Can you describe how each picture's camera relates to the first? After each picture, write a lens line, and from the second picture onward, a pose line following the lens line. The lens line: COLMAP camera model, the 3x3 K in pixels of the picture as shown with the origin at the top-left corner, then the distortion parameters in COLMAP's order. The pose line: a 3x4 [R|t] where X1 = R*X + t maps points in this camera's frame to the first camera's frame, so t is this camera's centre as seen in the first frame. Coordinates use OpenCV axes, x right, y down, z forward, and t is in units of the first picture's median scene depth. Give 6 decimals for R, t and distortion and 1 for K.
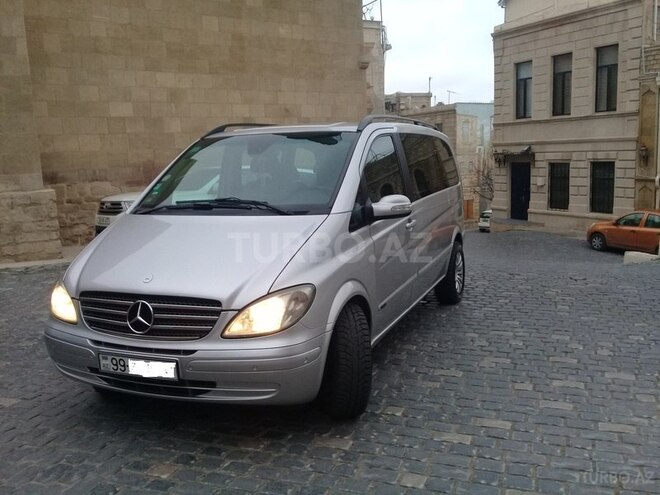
lens RADIAL K [[617.6, 0, 330.0], [0, 617.6, 247.5], [0, 0, 1]] dist [0.088864, -0.164855]
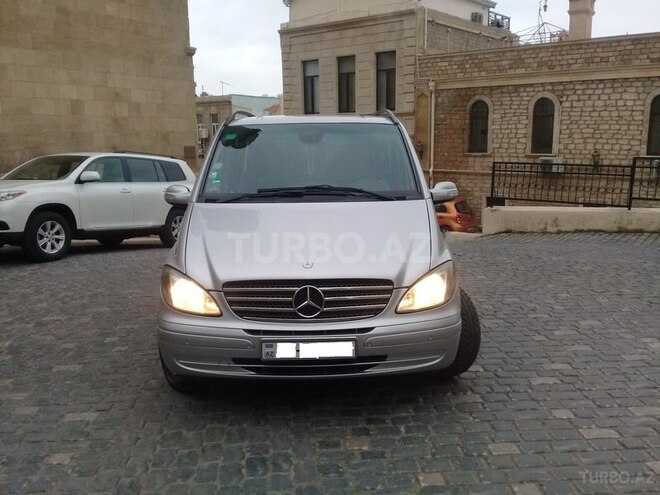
lens RADIAL K [[617.6, 0, 330.0], [0, 617.6, 247.5], [0, 0, 1]] dist [0.088864, -0.164855]
pose [[0.915952, -0.046072, 0.398634, -0.162553], [0.040246, 0.998926, 0.022977, 0.000206], [-0.399265, -0.005002, 0.916822, 0.012915]]
